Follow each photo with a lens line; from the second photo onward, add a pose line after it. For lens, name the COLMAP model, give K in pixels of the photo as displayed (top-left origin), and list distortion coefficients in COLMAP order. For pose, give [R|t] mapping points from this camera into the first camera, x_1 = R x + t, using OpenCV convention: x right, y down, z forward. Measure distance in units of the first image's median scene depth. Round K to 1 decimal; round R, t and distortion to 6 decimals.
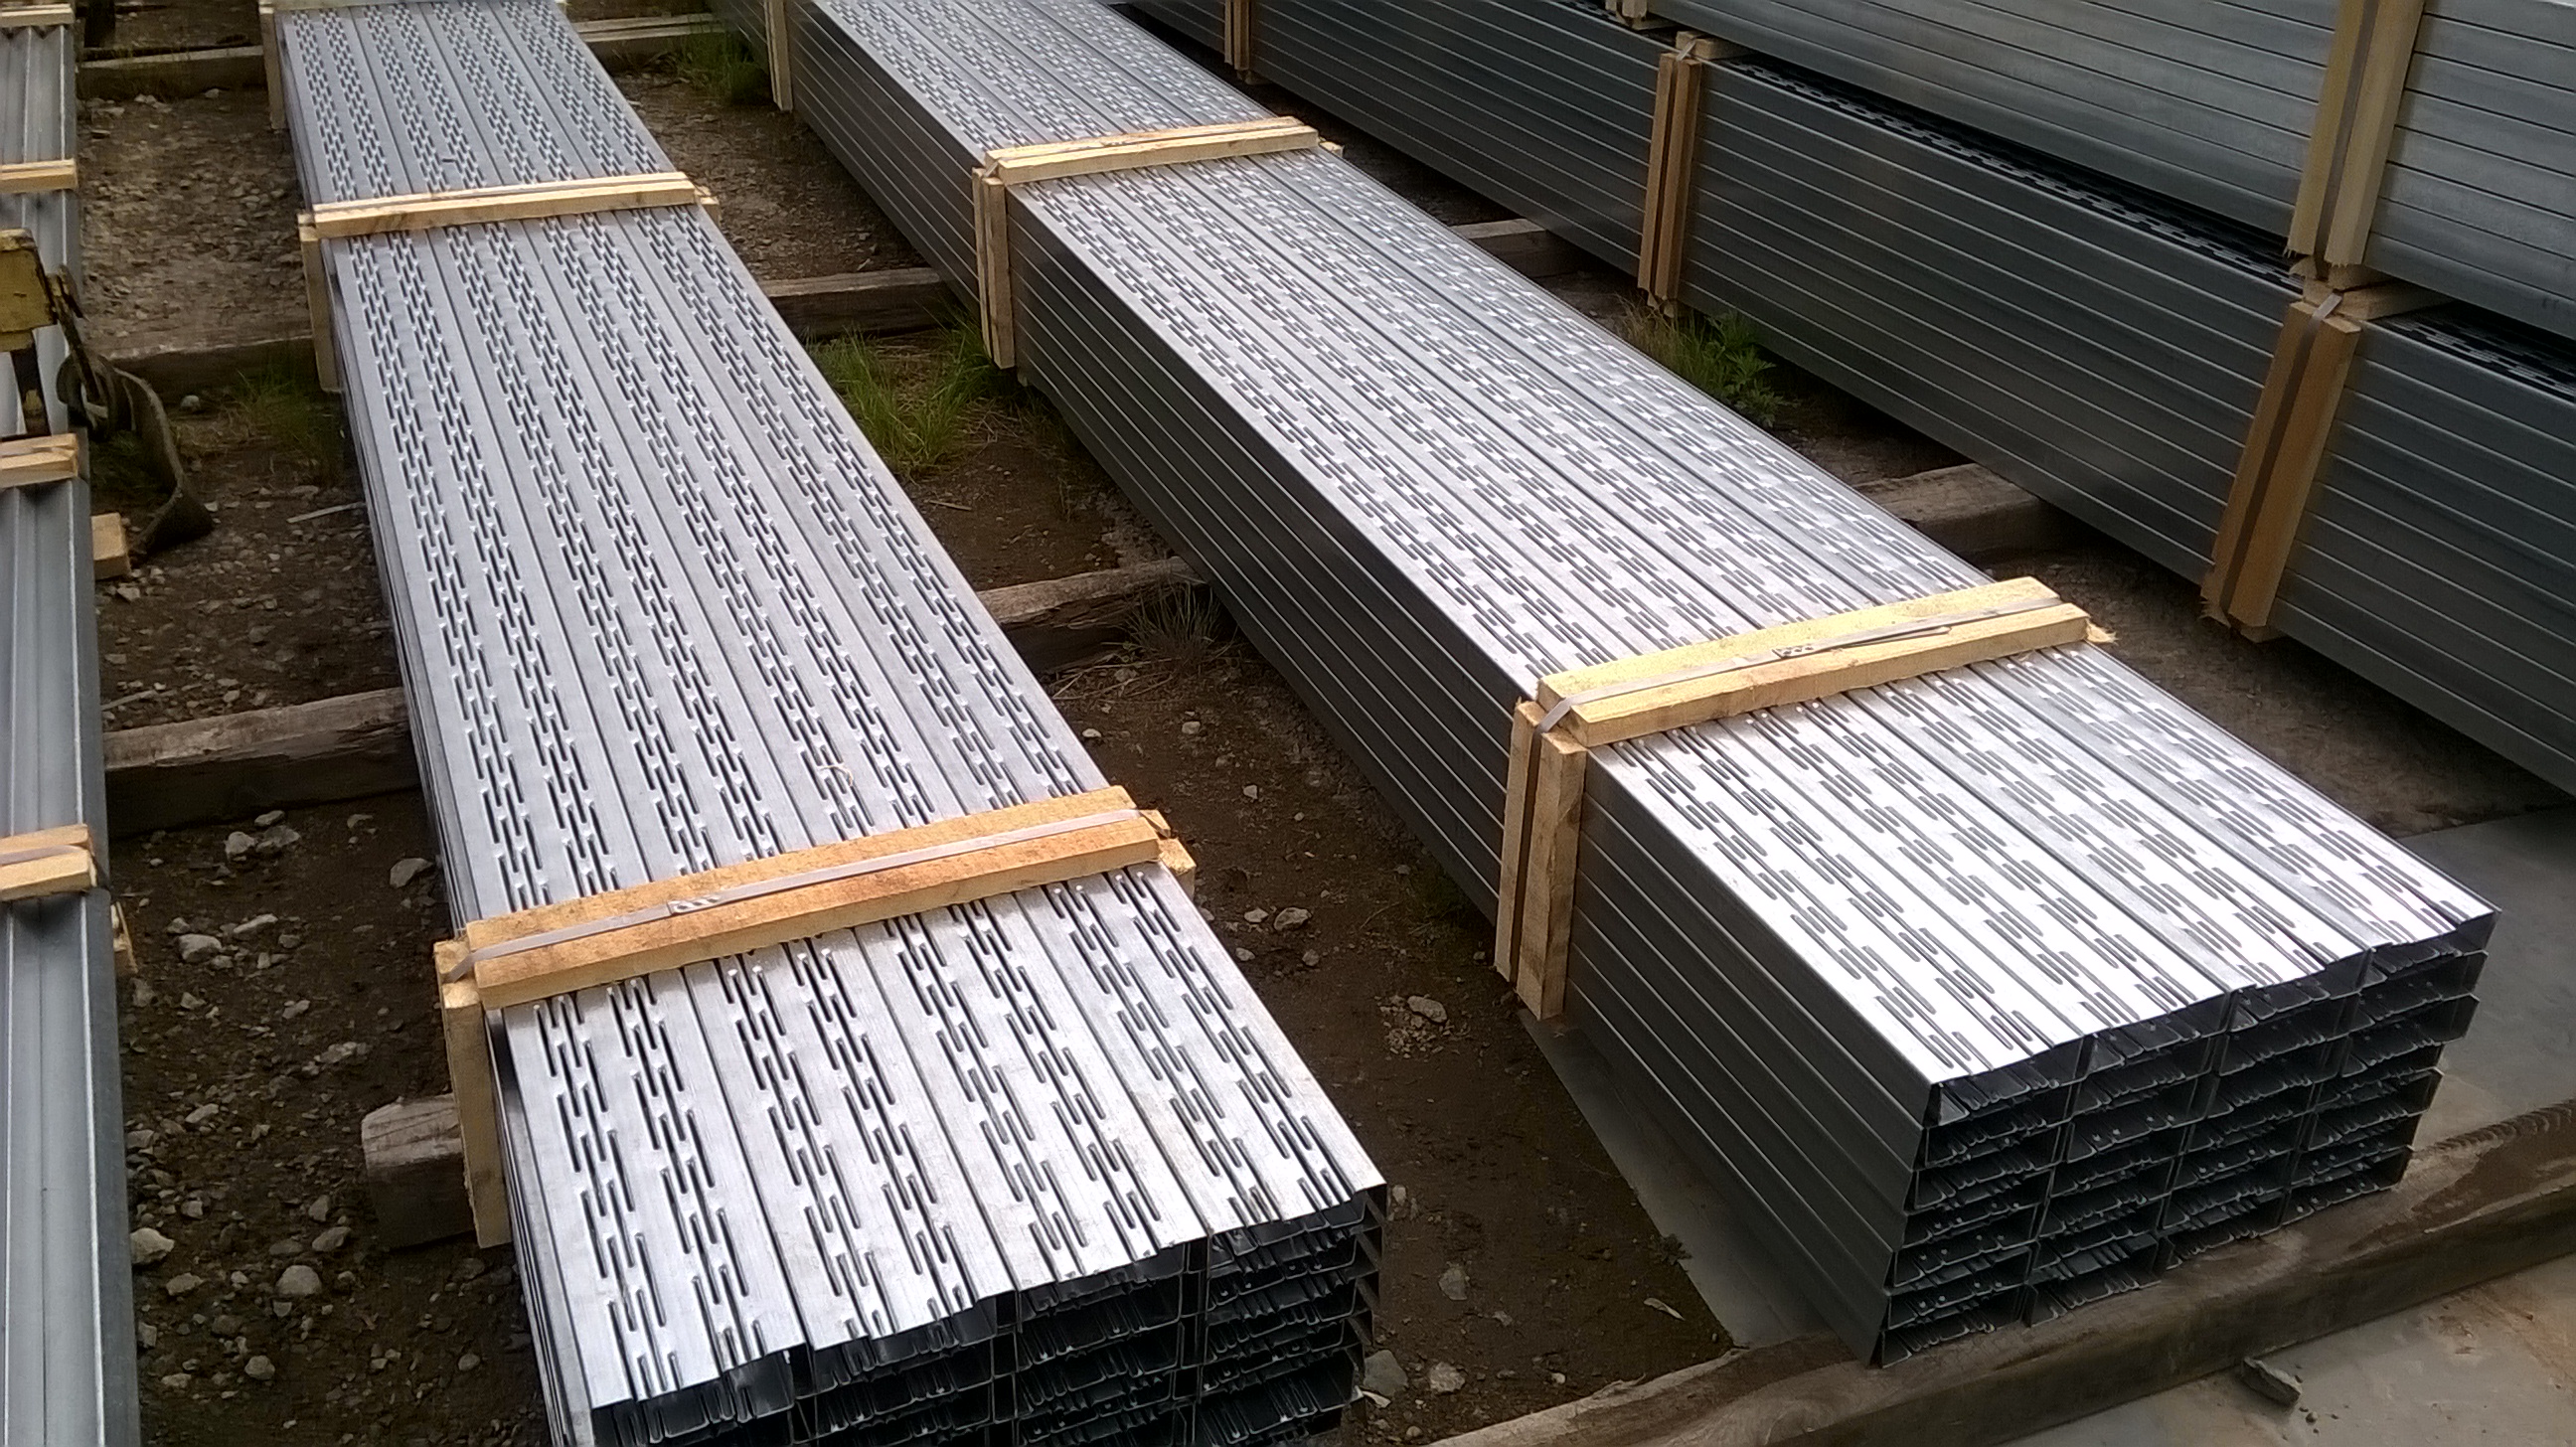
lens RADIAL K [[2139.7, 0, 1287.8], [0, 2139.7, 742.2], [0, 0, 1]] dist [0.029548, -0.059440]
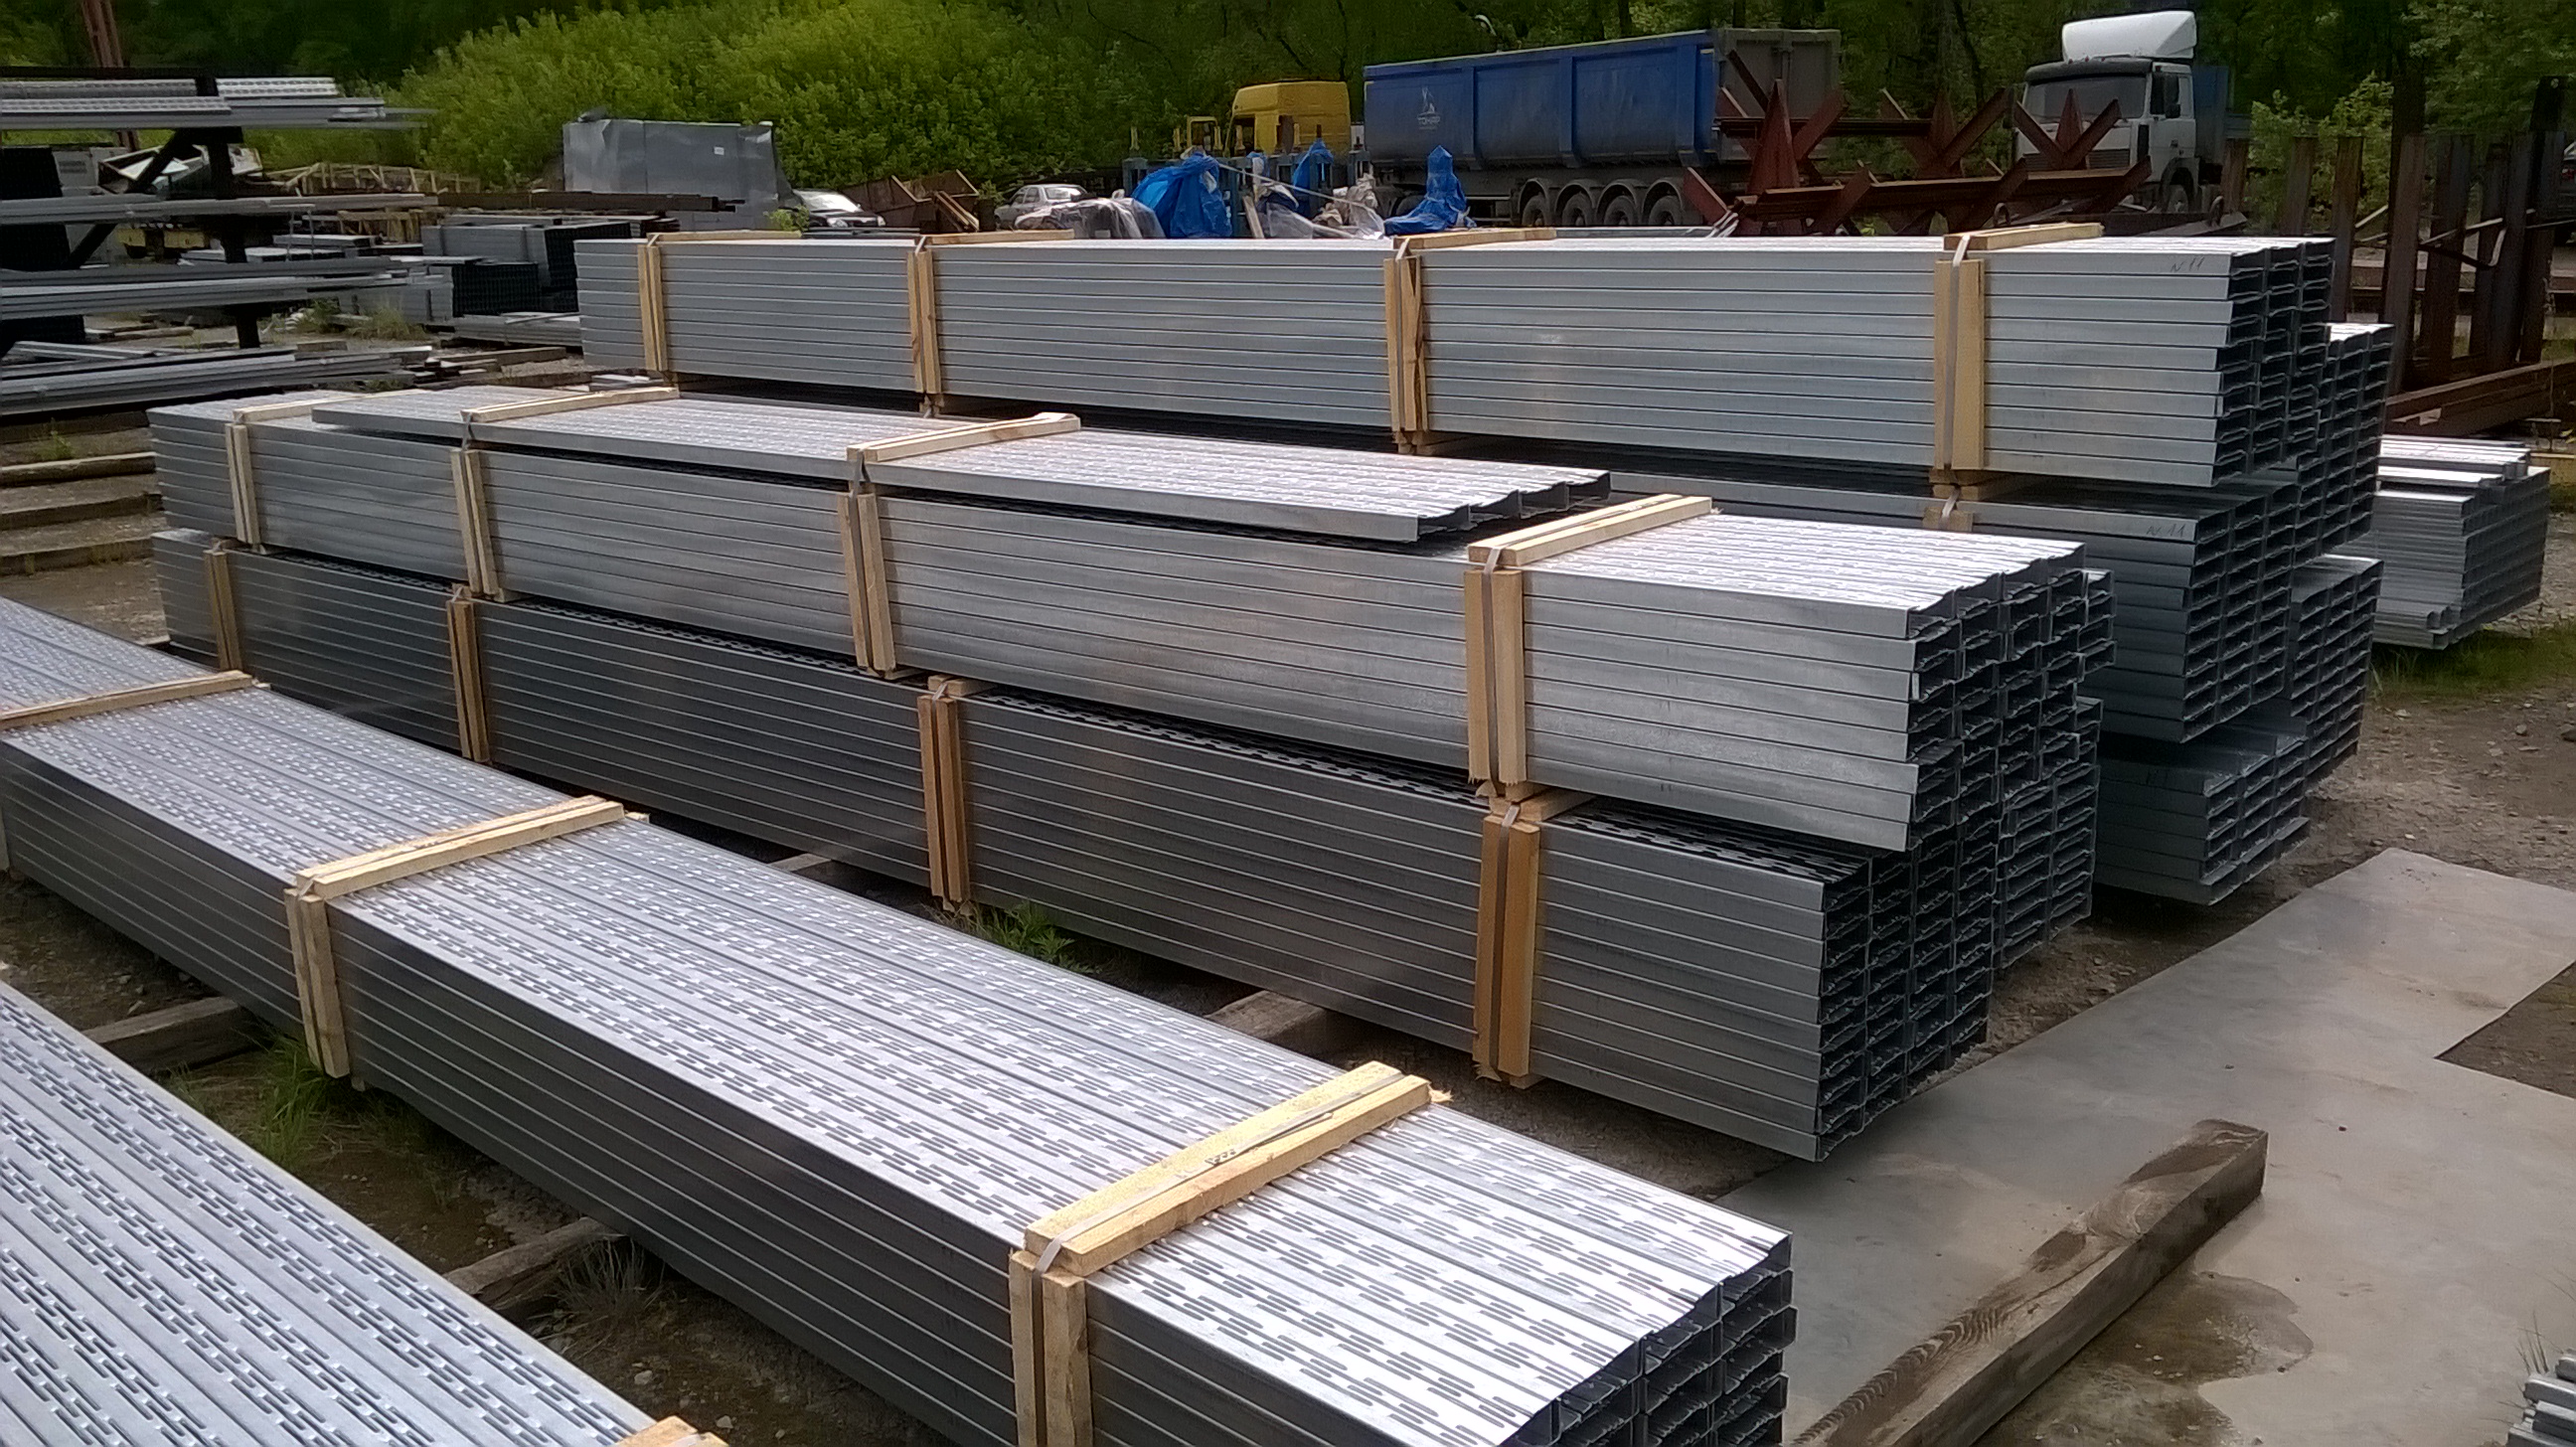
lens RADIAL K [[2139.7, 0, 1274.7], [0, 2139.7, 710.5], [0, 0, 1]] dist [0.029548, -0.059440]
pose [[0.915039, -0.131616, 0.381288, -0.125002], [0.237681, 0.939666, -0.246040, 0.018698], [-0.325900, 0.315761, 0.891114, -0.112228]]
